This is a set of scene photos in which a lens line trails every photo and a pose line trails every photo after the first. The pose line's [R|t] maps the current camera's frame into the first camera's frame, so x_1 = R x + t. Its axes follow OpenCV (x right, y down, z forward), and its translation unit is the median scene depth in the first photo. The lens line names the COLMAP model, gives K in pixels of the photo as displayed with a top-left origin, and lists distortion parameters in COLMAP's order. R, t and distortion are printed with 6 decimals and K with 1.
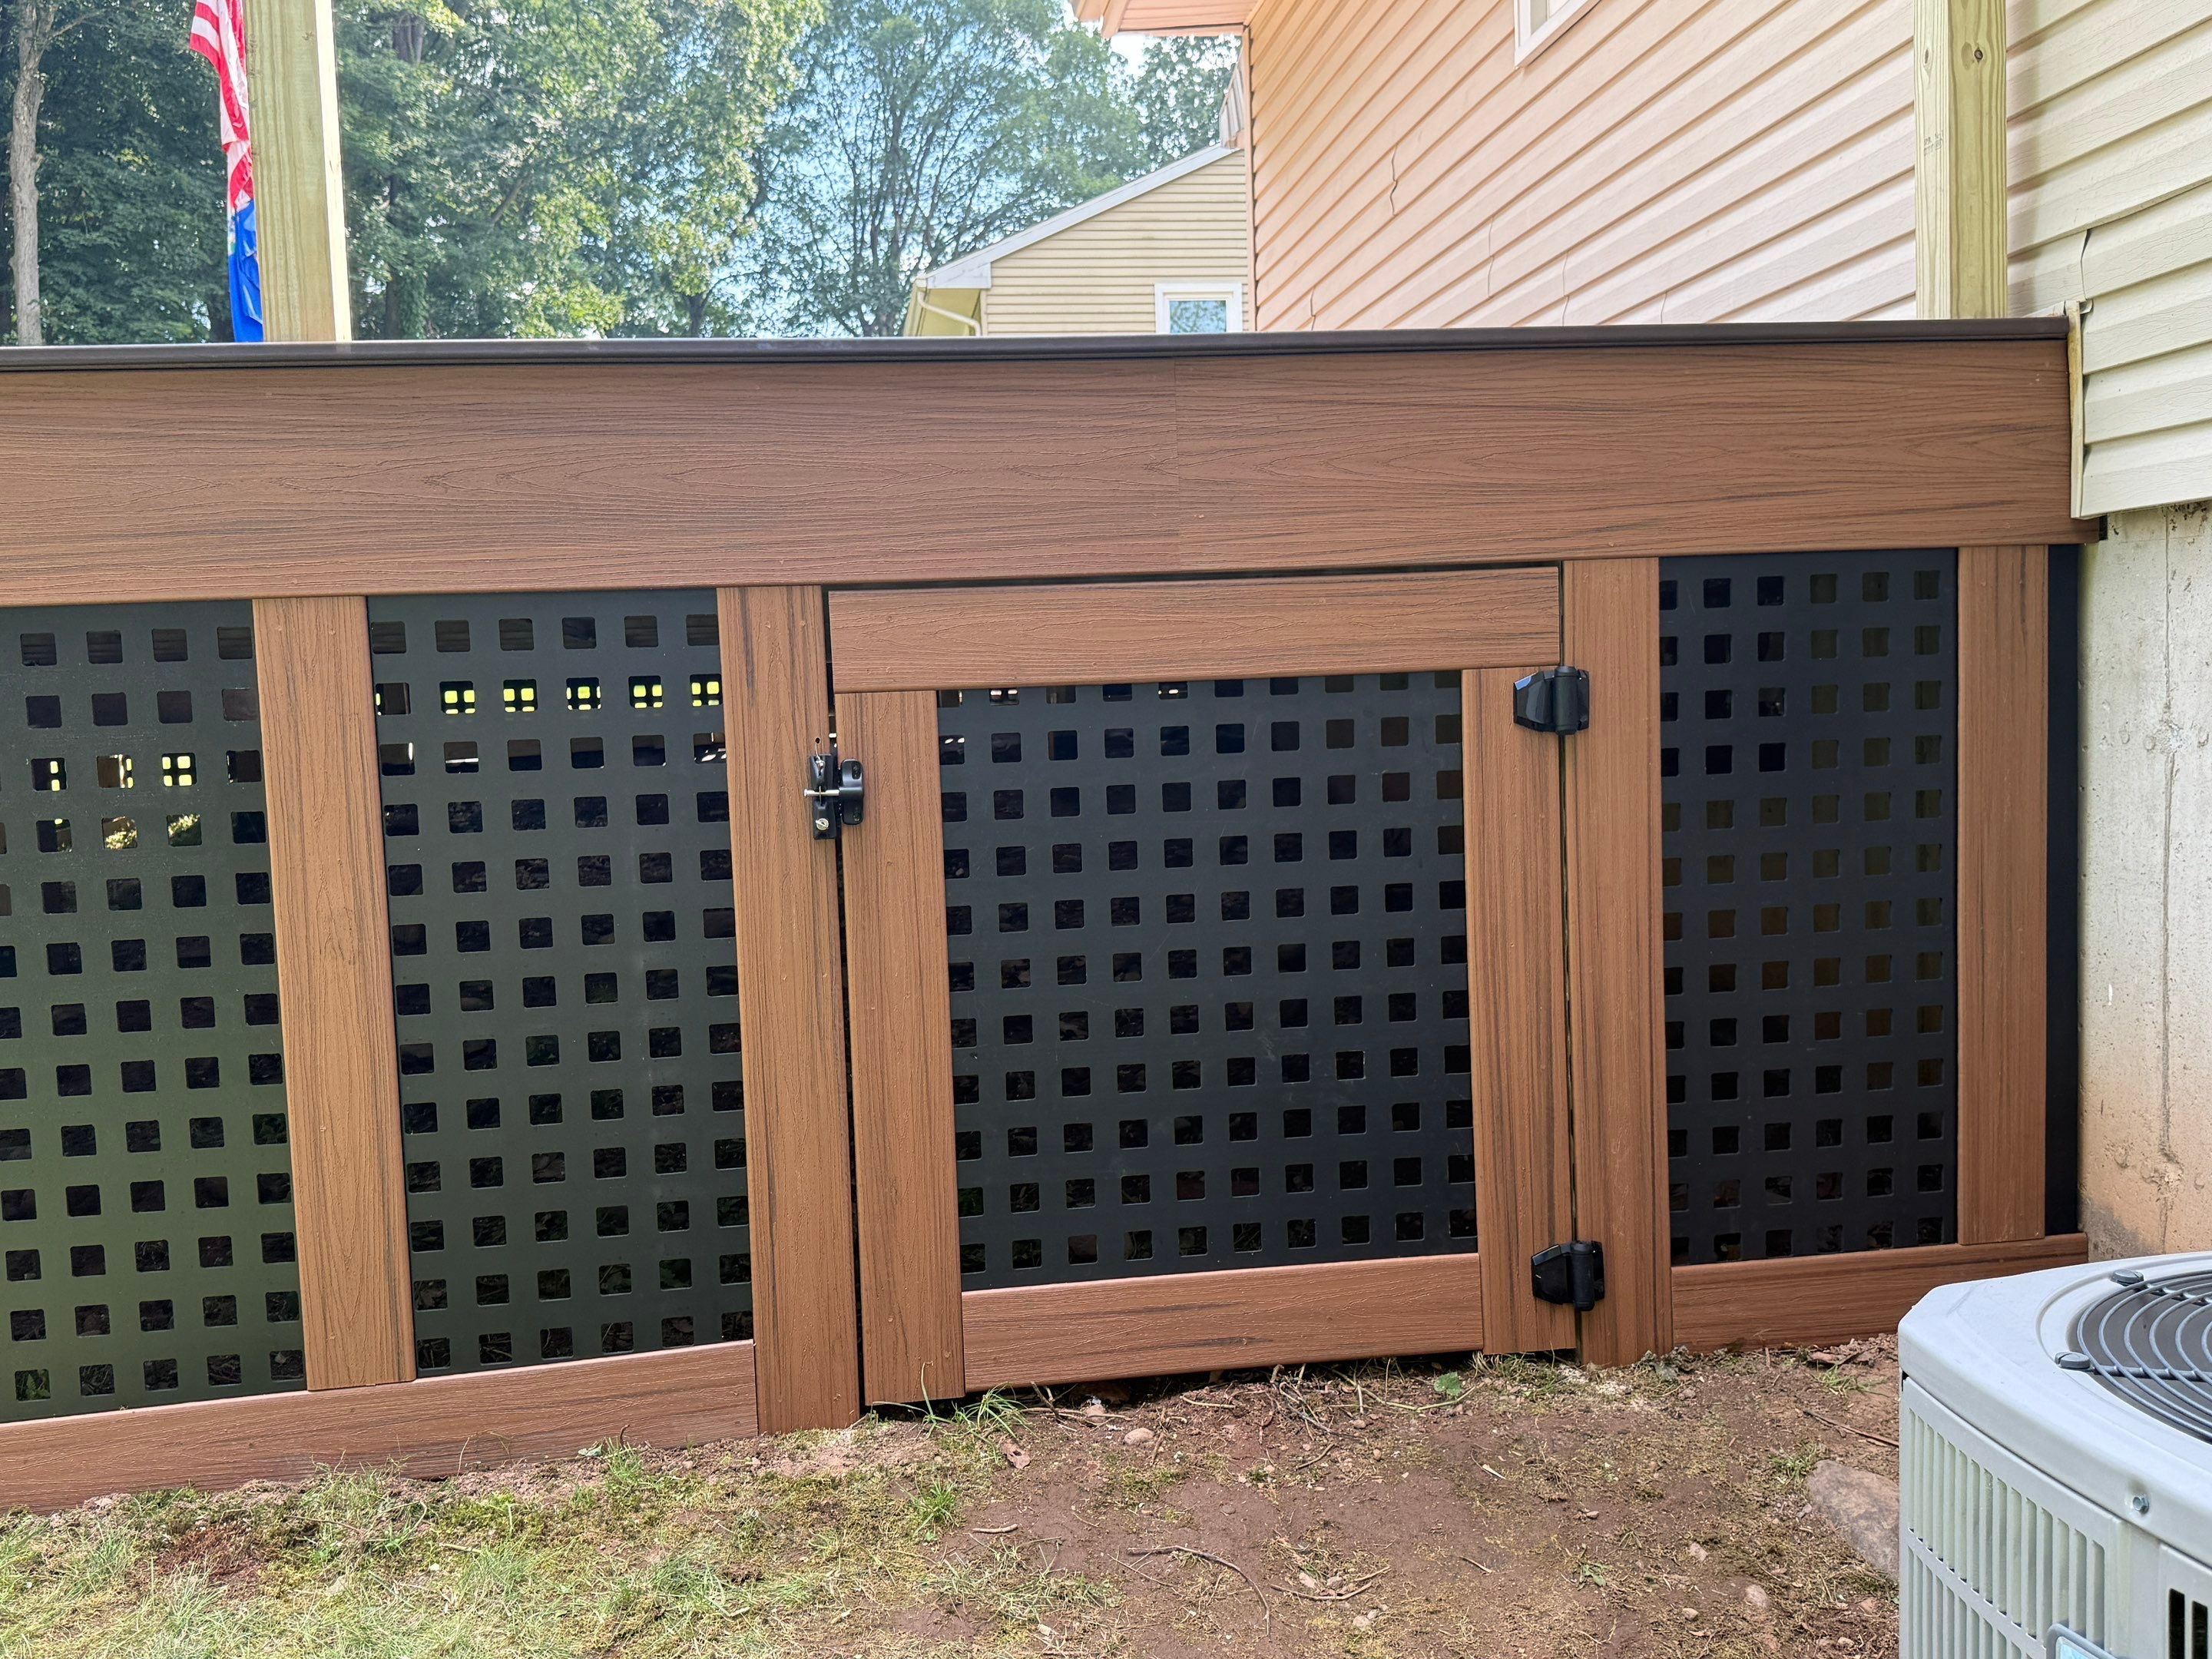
lens RADIAL K [[1546.3, 0, 1106.0], [0, 1546.3, 829.5], [0, 0, 1]] dist [0.066287, -0.081108]
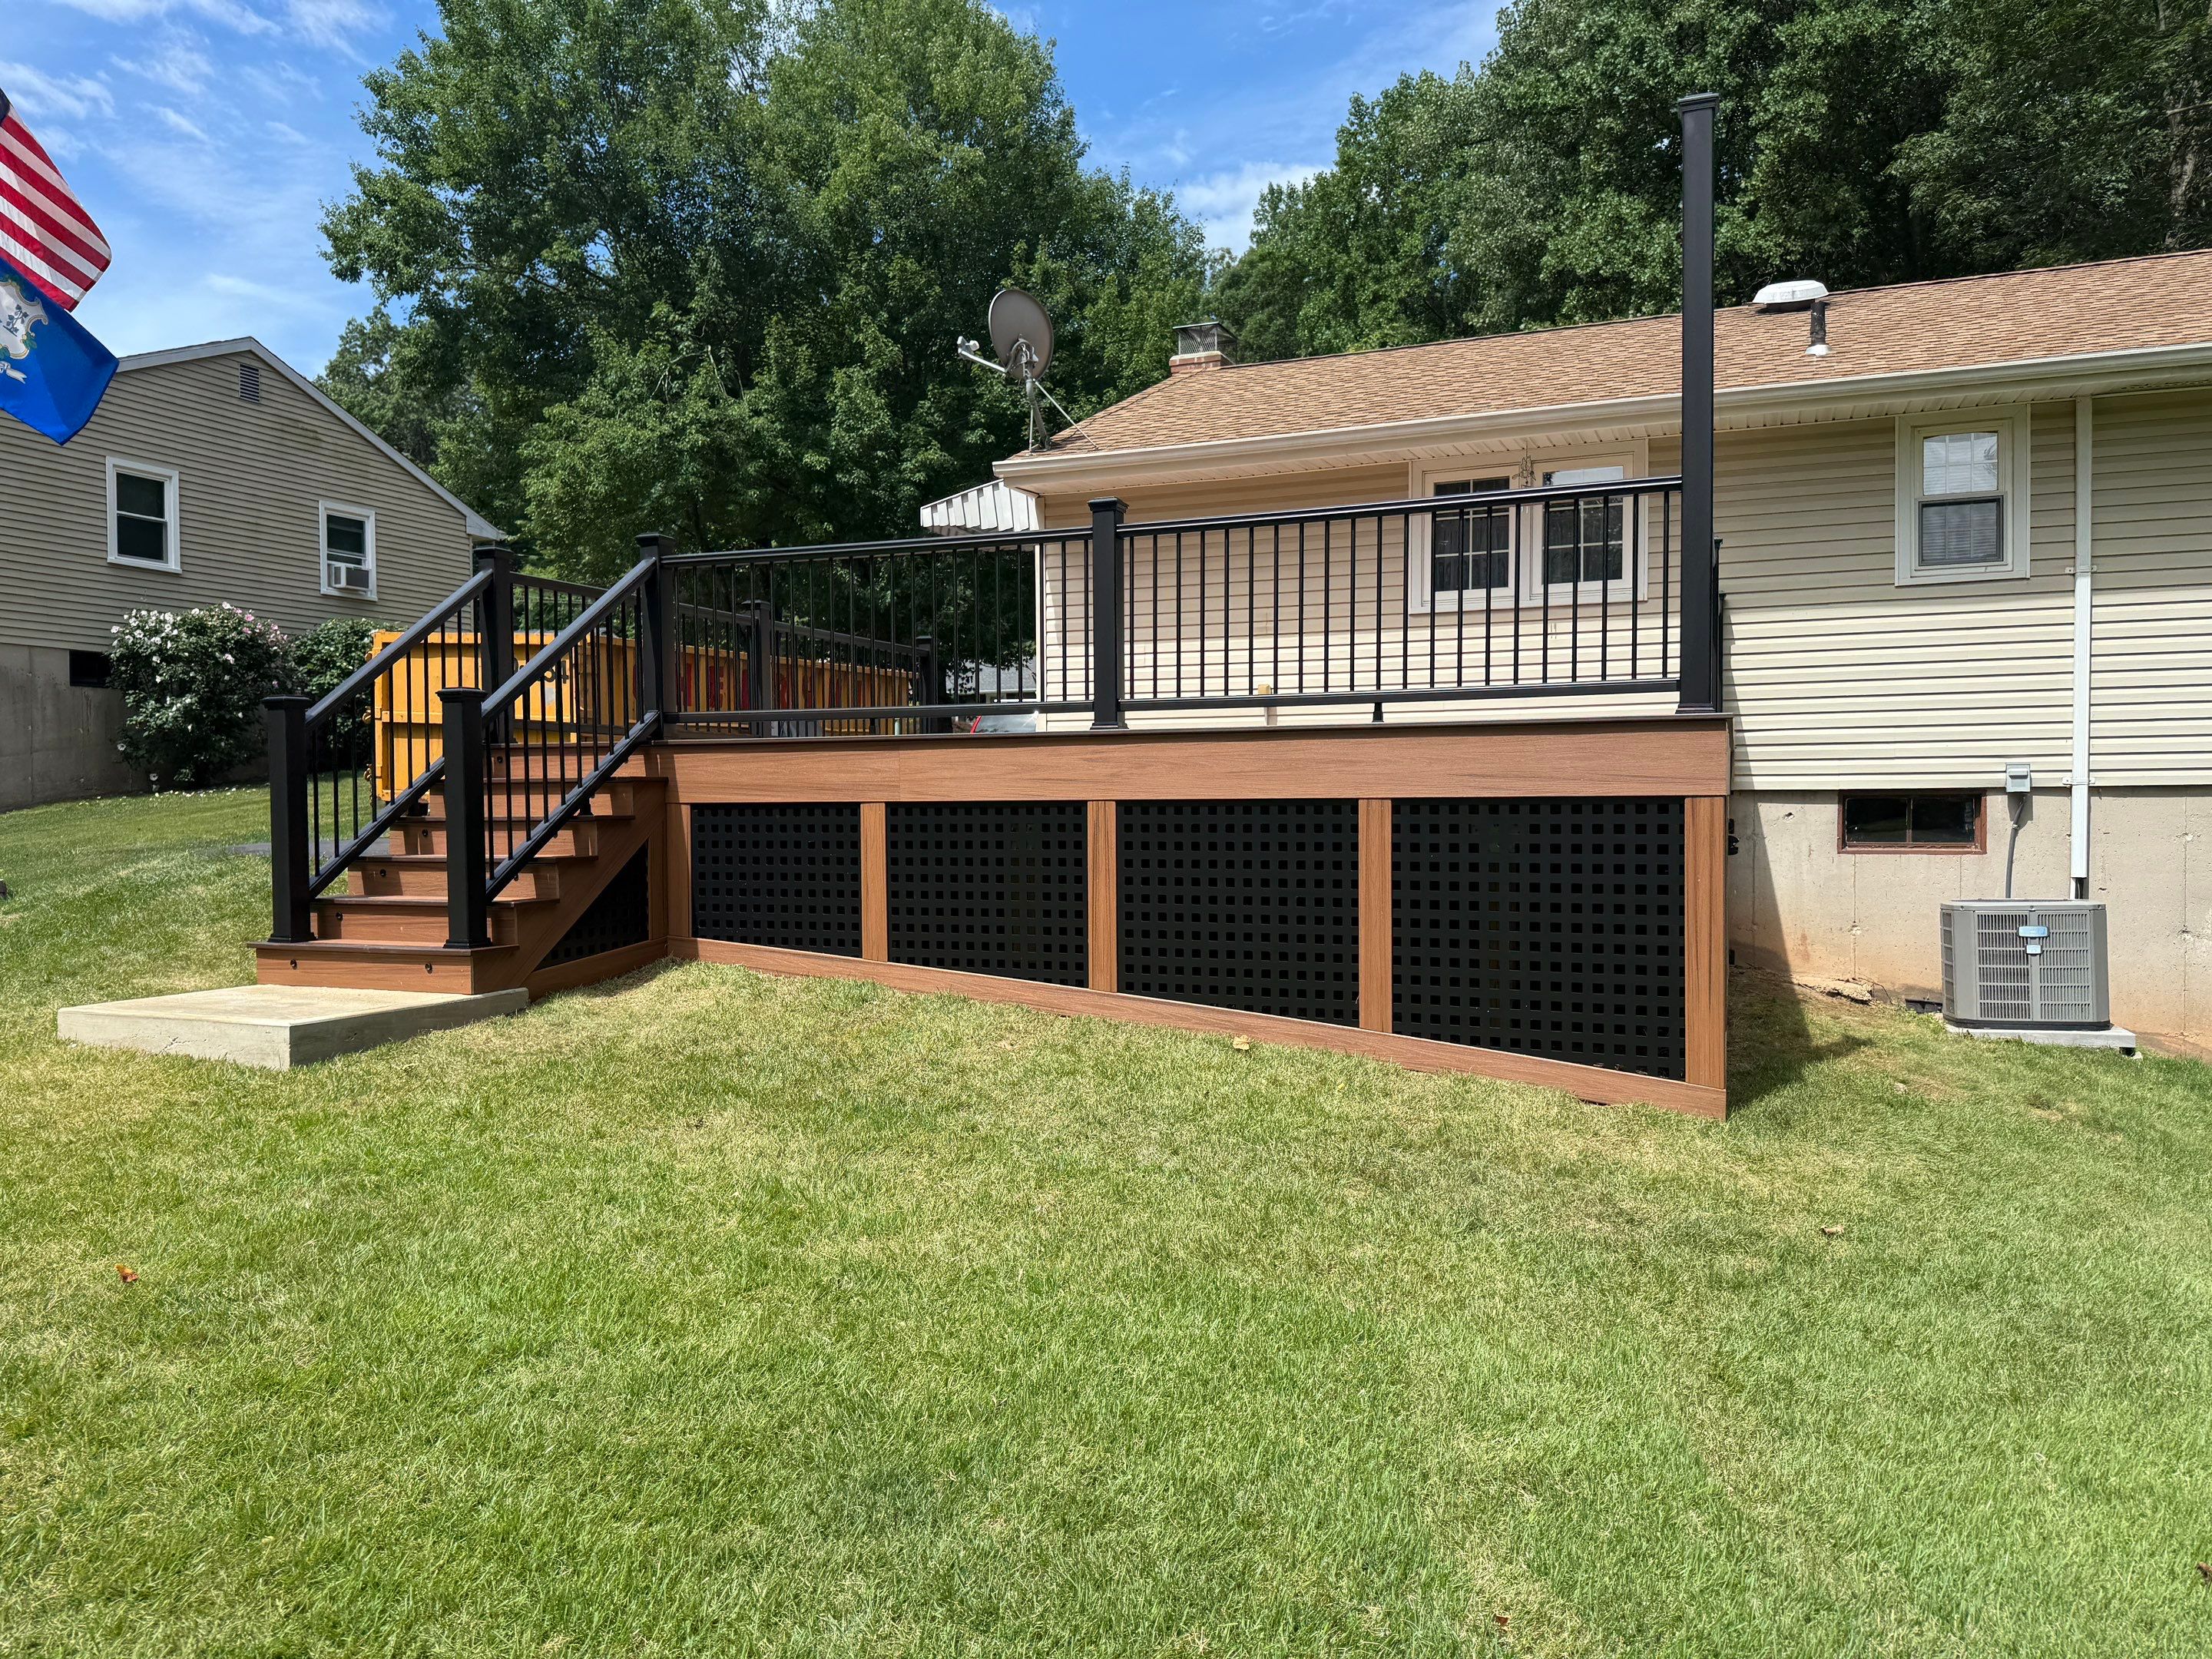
lens RADIAL K [[1537.1, 0, 1131.3], [0, 1537.1, 821.7], [0, 0, 1]] dist [0.143856, -0.254118]
pose [[0.465553, 0.024339, 0.884685, -4.479159], [0.051605, 0.997174, -0.054591, 0.059109], [-0.883514, 0.071069, 0.462981, 0.448310]]
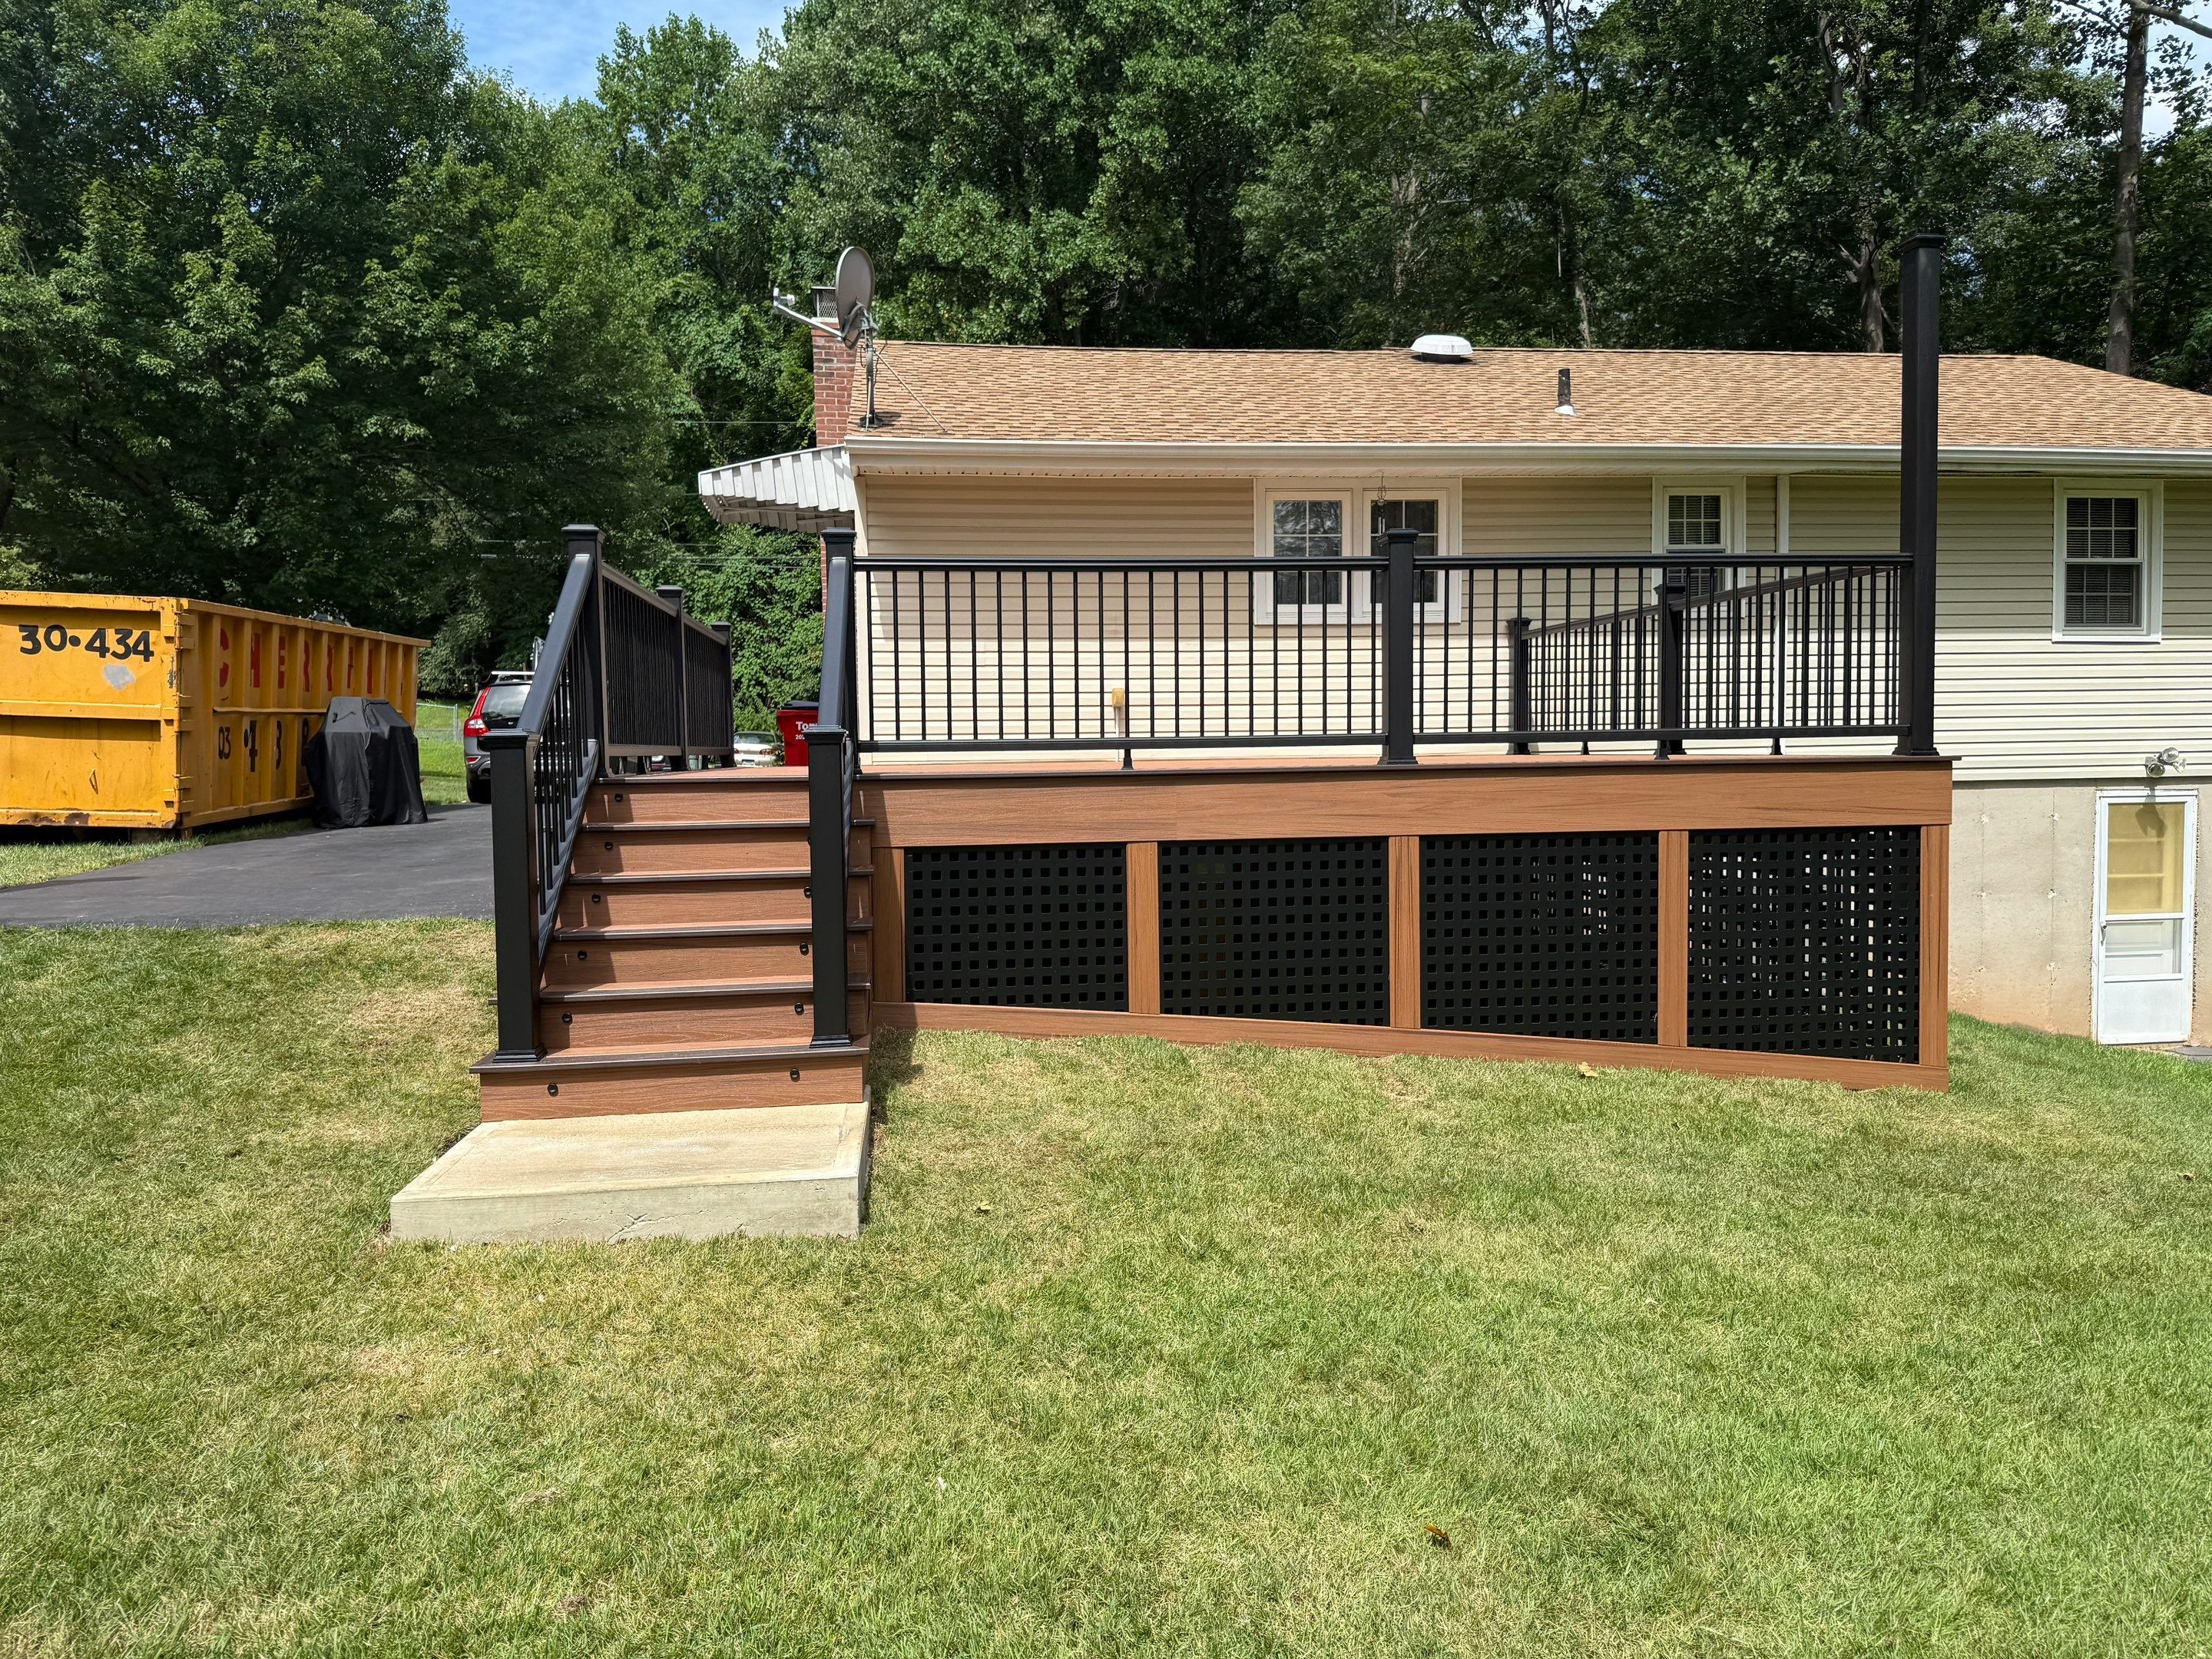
lens RADIAL K [[1546.3, 0, 1106.0], [0, 1546.3, 829.5], [0, 0, 1]] dist [0.066287, -0.081108]
pose [[-0.017296, -0.008562, 0.999814, -4.843075], [0.086136, 0.996233, 0.010022, -0.257053], [-0.996133, 0.086294, -0.016493, 2.620281]]
